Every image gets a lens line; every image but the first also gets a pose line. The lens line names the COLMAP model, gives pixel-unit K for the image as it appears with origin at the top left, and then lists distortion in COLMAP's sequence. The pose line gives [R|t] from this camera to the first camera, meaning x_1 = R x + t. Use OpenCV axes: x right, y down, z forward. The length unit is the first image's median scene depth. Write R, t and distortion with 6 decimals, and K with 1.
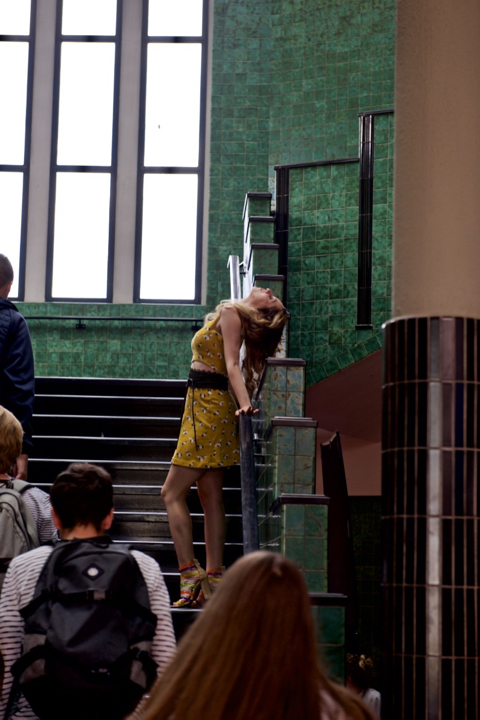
lens RADIAL K [[1560.6, 0, 240.0], [0, 1560.6, 360.0], [0, 0, 1]] dist [0.120698, -0.124538]
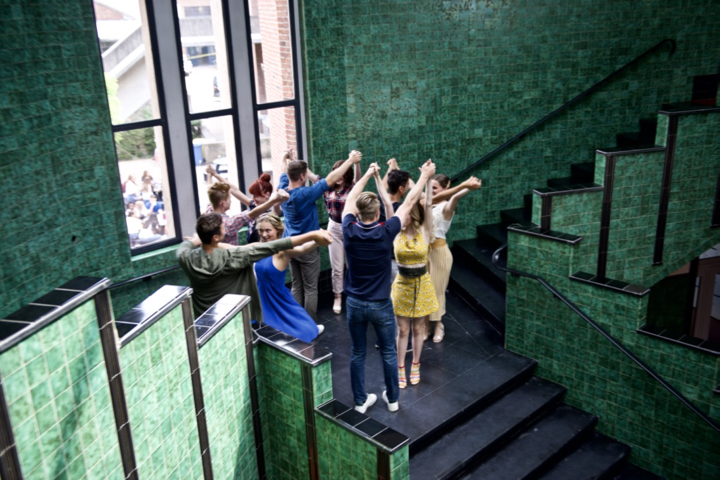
lens RADIAL K [[720.8, 0, 360.0], [0, 720.8, 240.0], [0, 0, 1]] dist [0.052684, -0.012582]
pose [[0.722578, -0.269213, 0.636714, -0.387970], [-0.047743, 0.899419, 0.434471, -0.278679], [-0.689638, -0.344338, 0.637048, 0.580682]]
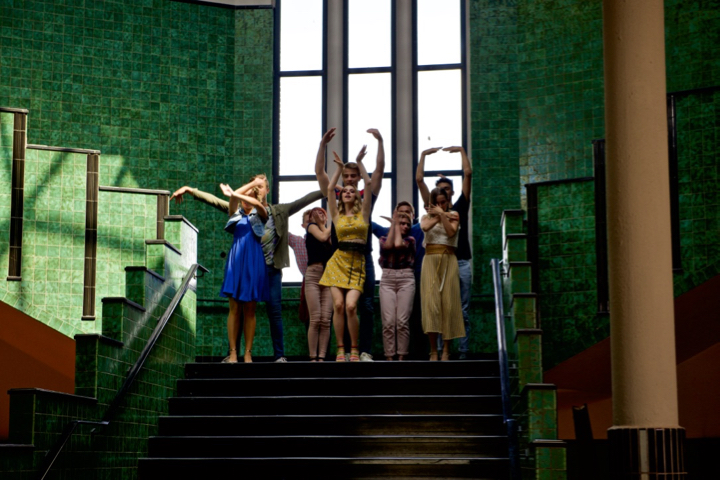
lens RADIAL K [[1380.5, 0, 360.0], [0, 1380.5, 240.0], [0, 0, 1]] dist [0.164992, -0.618508]
pose [[0.994233, -0.040344, -0.099367, -0.000732], [0.038560, 0.999060, -0.019804, -0.051103], [0.100073, 0.015858, 0.994854, -0.090708]]
